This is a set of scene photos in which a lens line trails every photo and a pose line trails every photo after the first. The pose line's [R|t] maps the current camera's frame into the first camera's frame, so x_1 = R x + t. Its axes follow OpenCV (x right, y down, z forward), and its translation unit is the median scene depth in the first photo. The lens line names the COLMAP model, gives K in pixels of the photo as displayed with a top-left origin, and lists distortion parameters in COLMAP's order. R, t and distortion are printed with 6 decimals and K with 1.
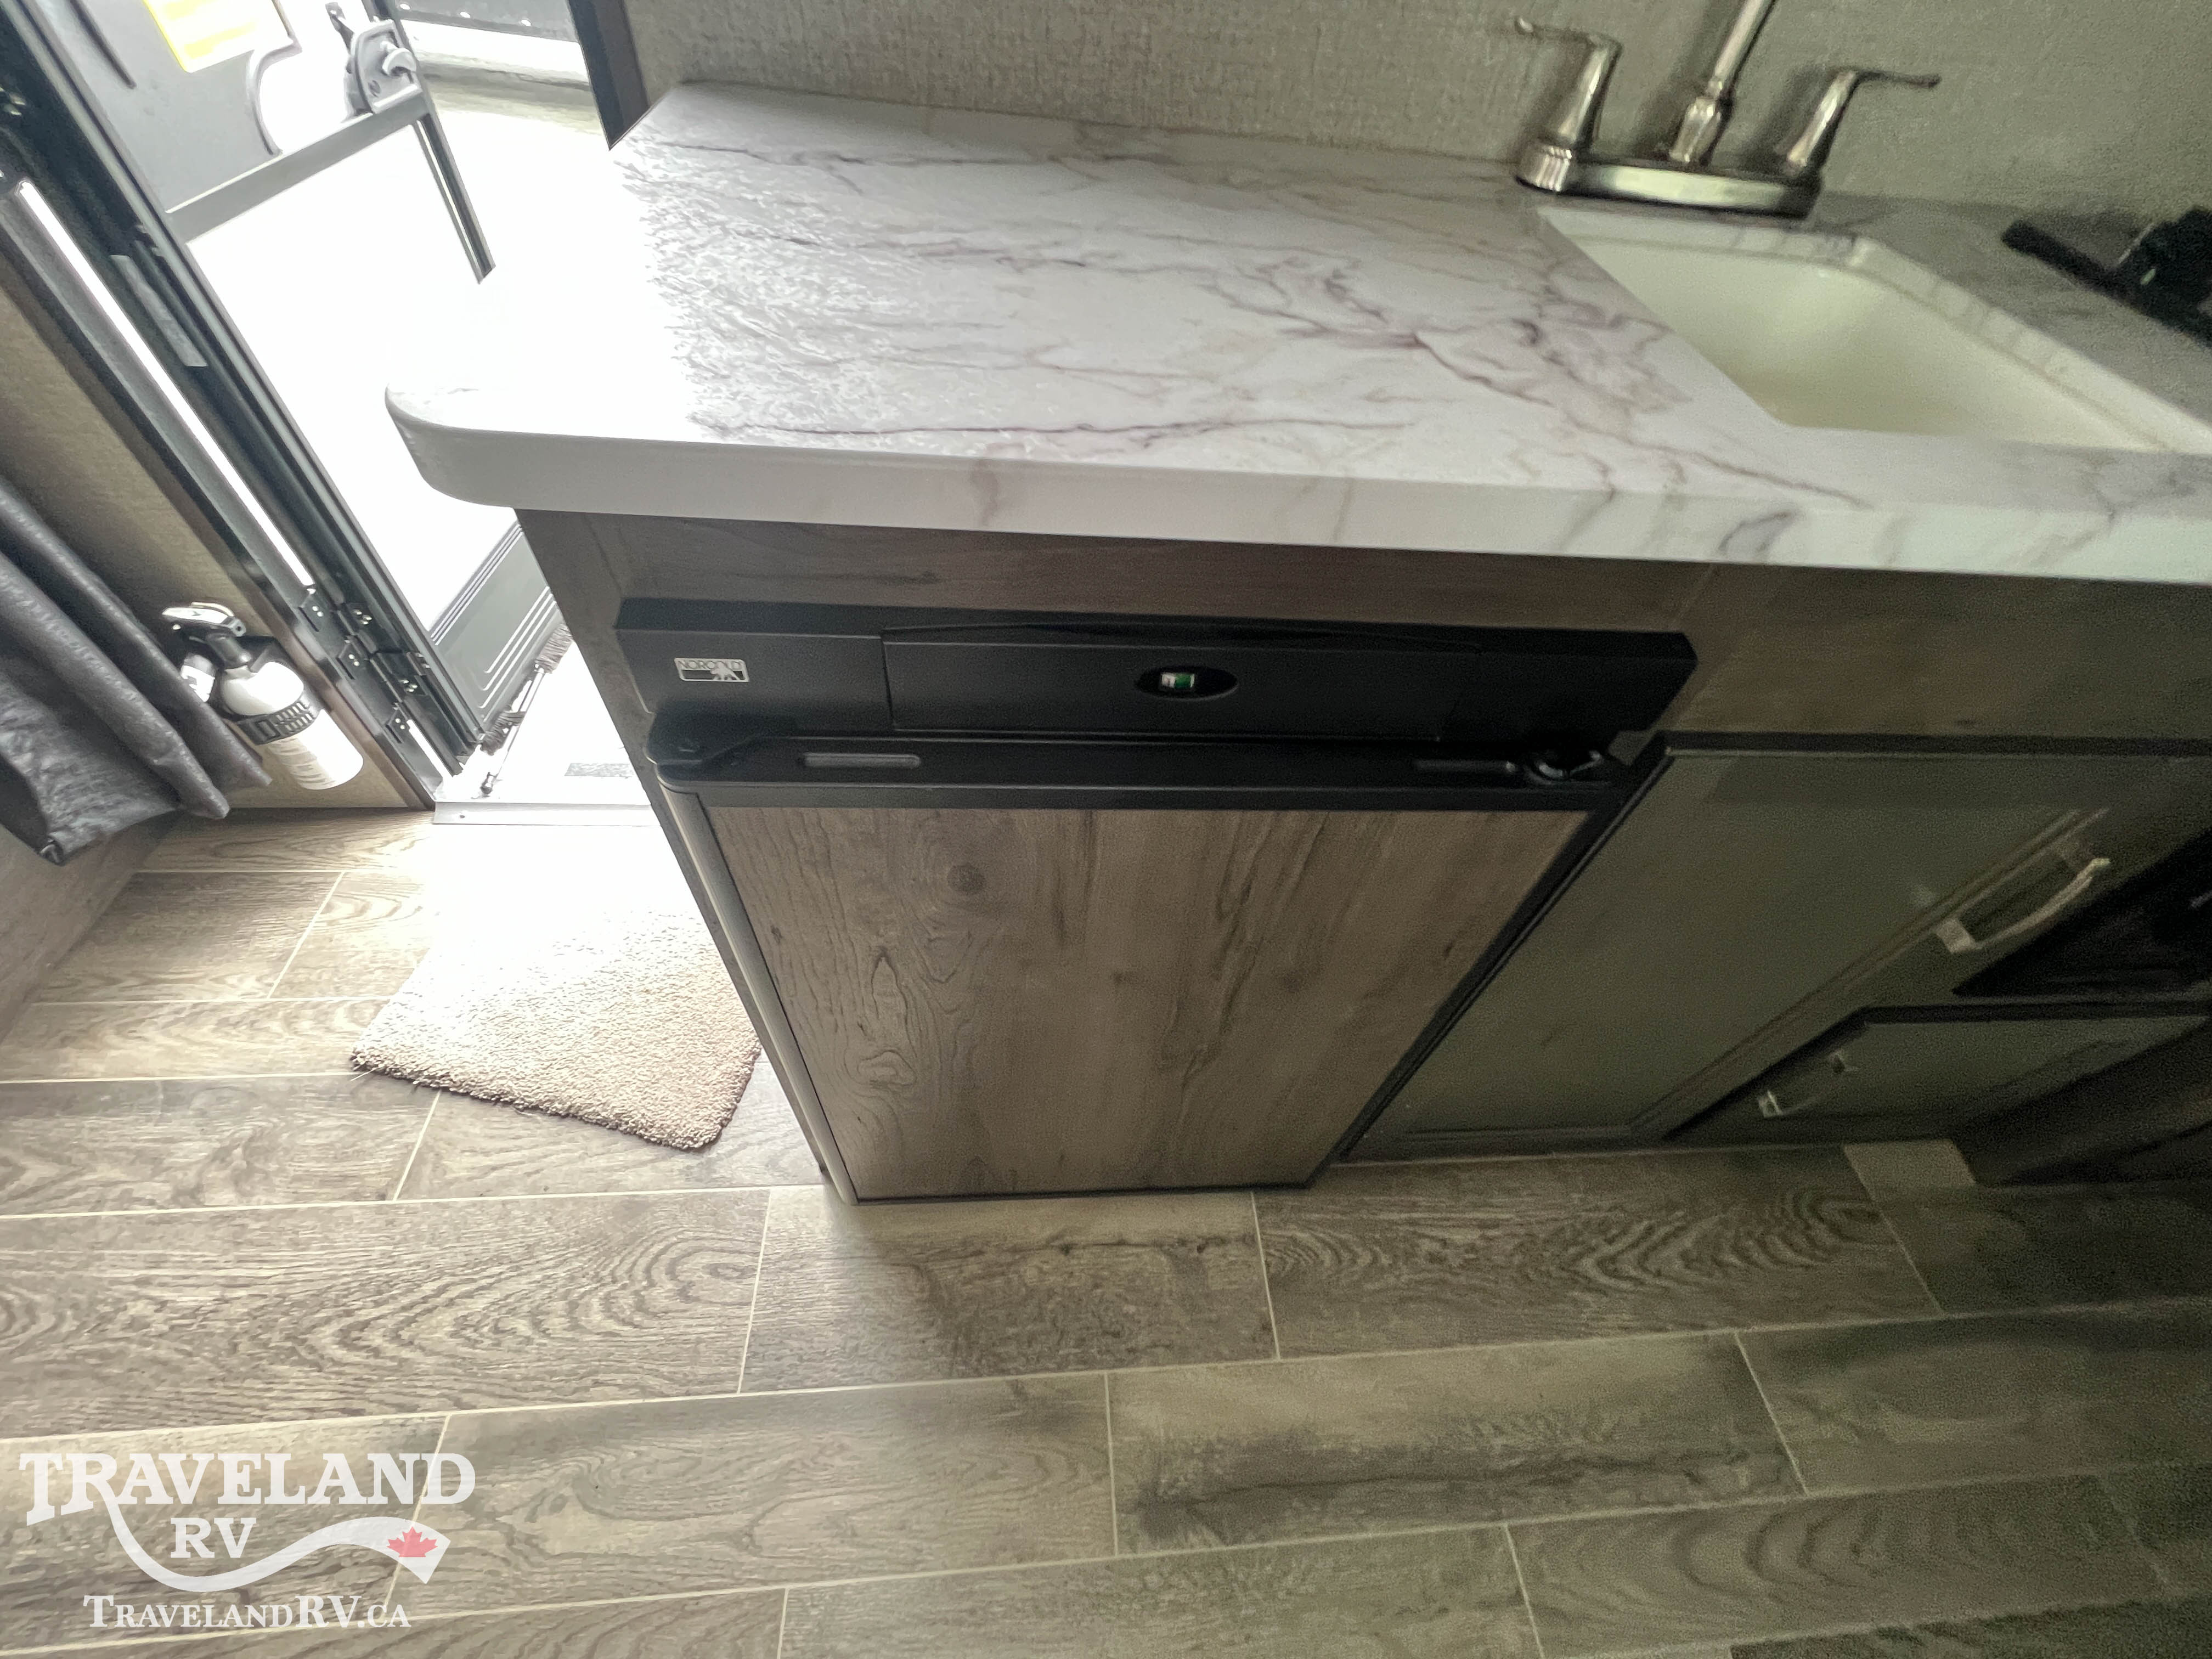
lens RADIAL K [[883.1, 0, 1100.6], [0, 883.1, 825.4], [0, 0, 1]] dist [-0.002647, 0.000372]
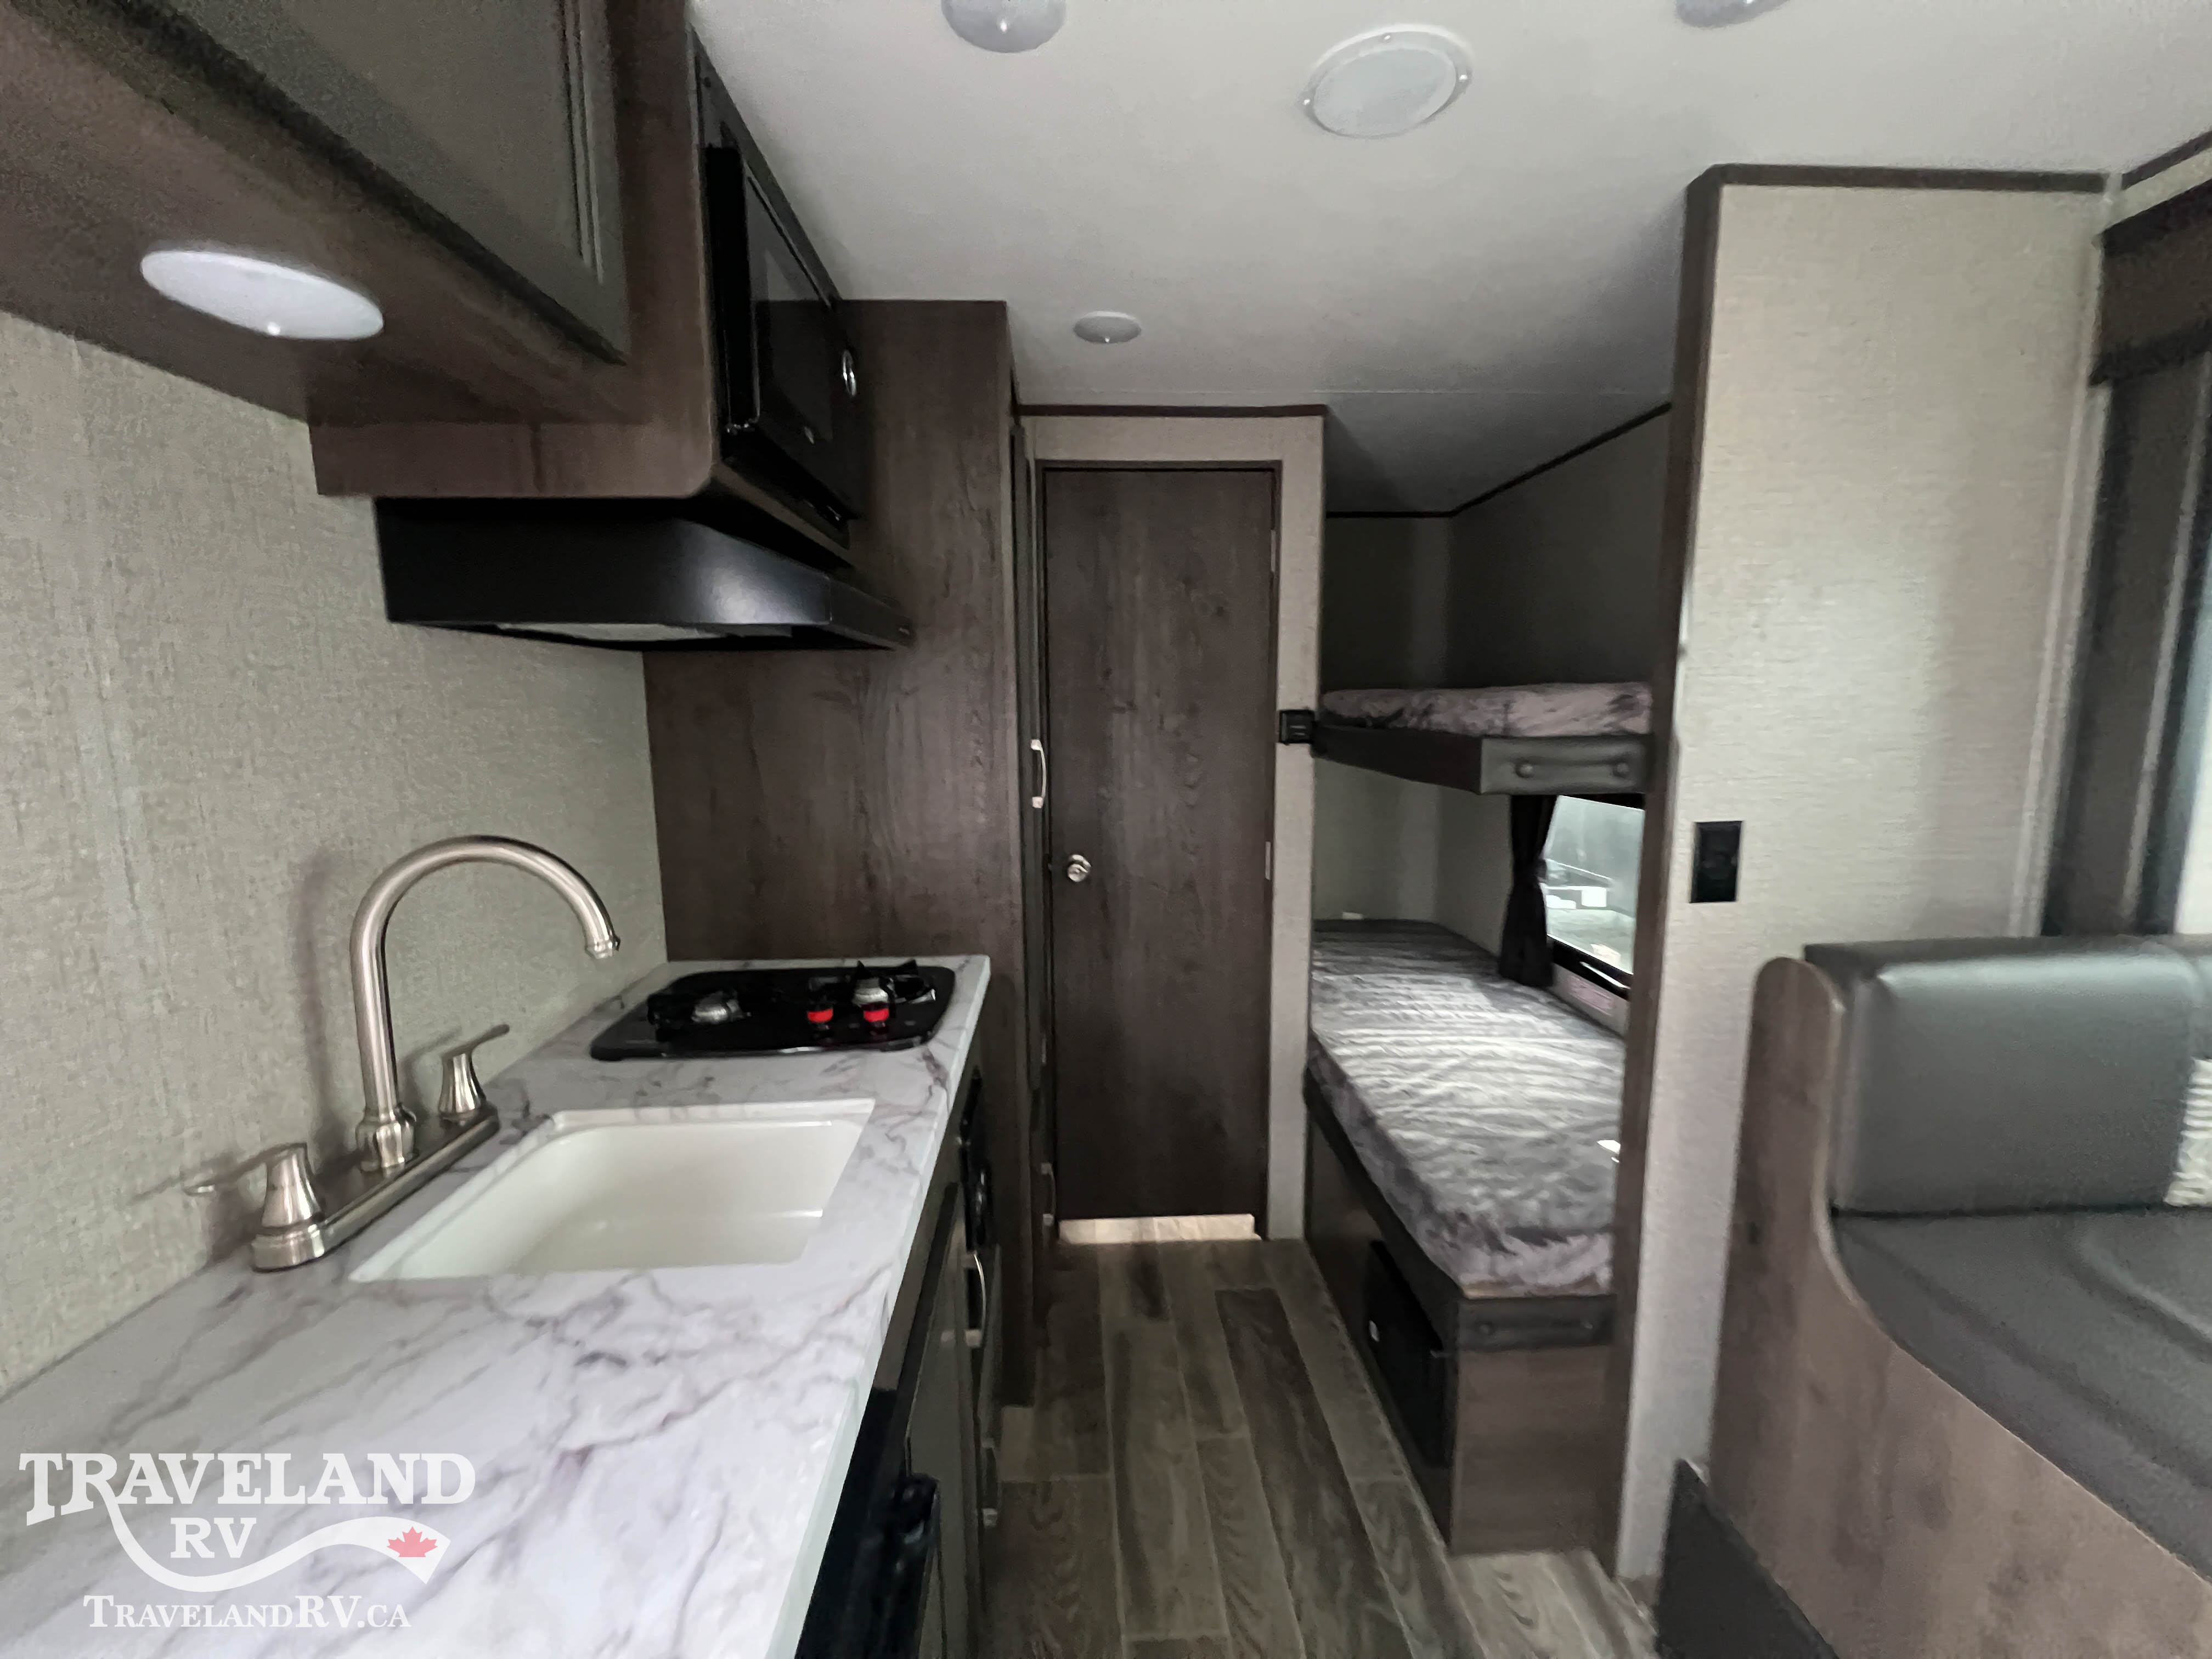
lens RADIAL K [[881.1, 0, 1104.6], [0, 881.1, 825.4], [0, 0, 1]] dist [-0.002268, 0.000142]
pose [[0.017136, -0.220730, 0.975185, -0.426365], [0.777568, 0.616089, 0.125786, -0.547077], [-0.628565, 0.756117, 0.182190, -0.151762]]
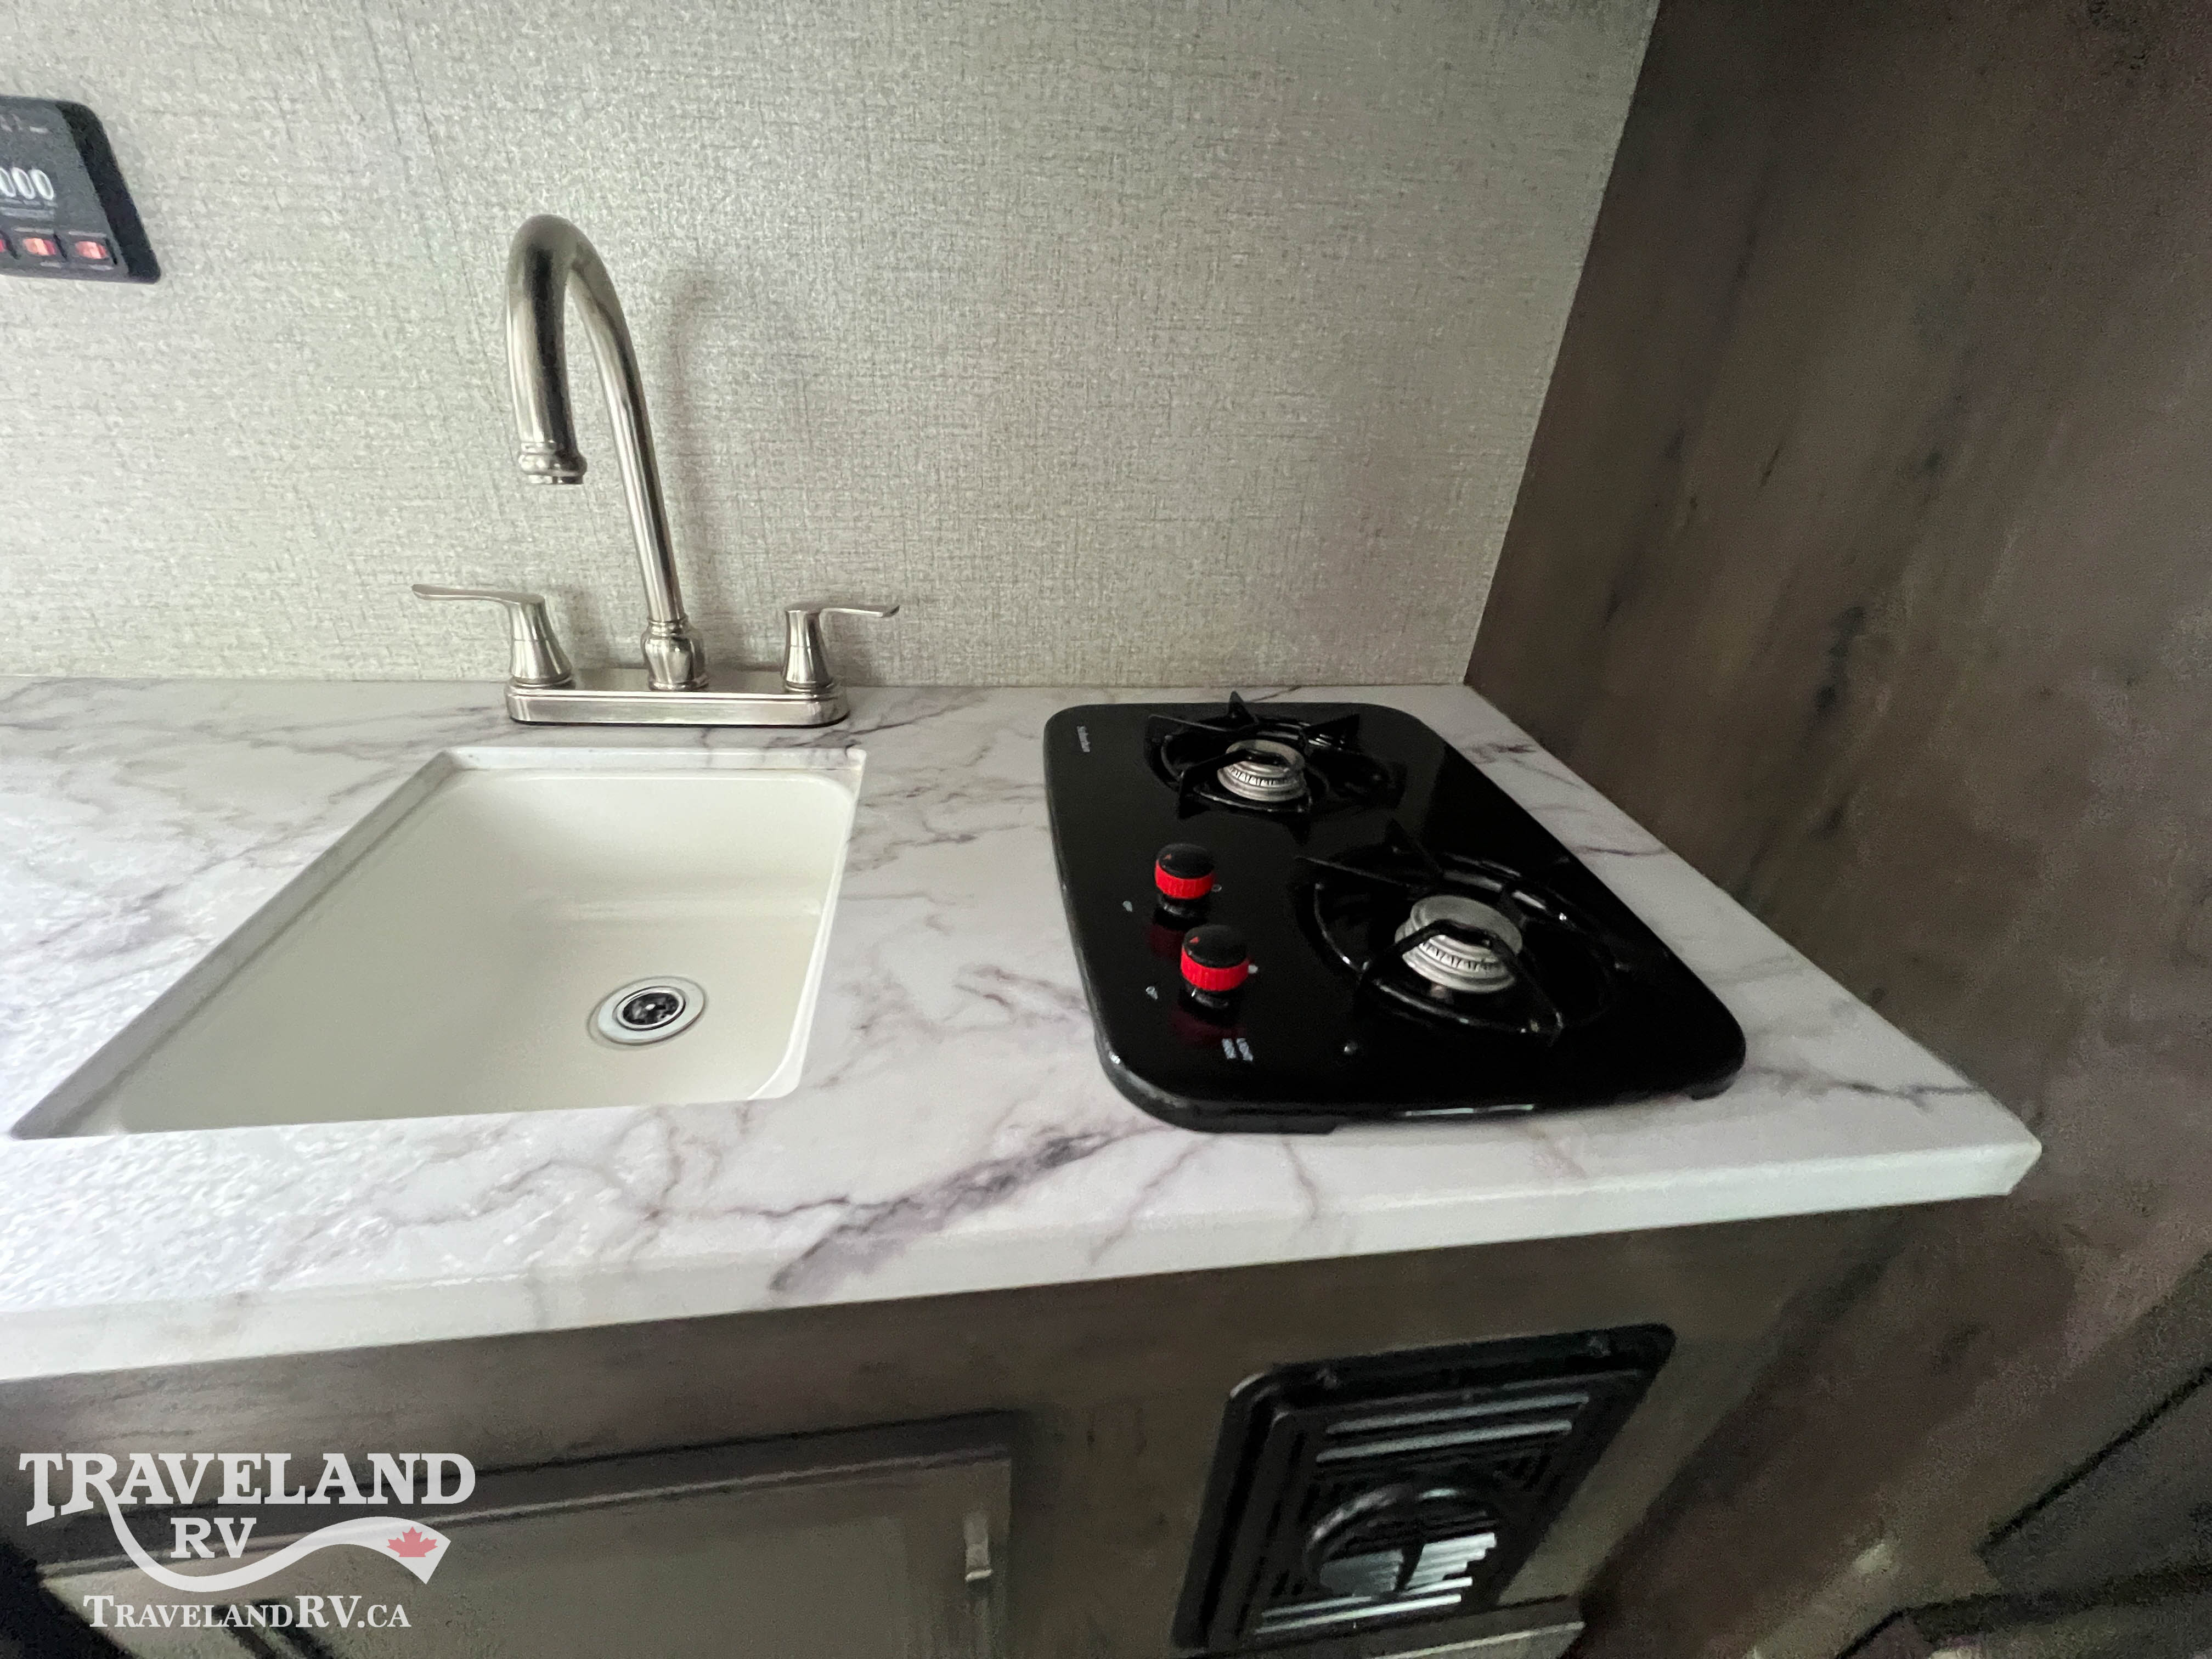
lens RADIAL K [[883.1, 0, 1106.9], [0, 883.1, 825.5], [0, 0, 1]] dist [-0.002647, 0.000372]
pose [[0.996769, -0.057843, 0.055729, 1.312626], [0.073027, 0.941533, -0.328910, -0.305455], [-0.033446, 0.331917, 0.942715, 0.137146]]
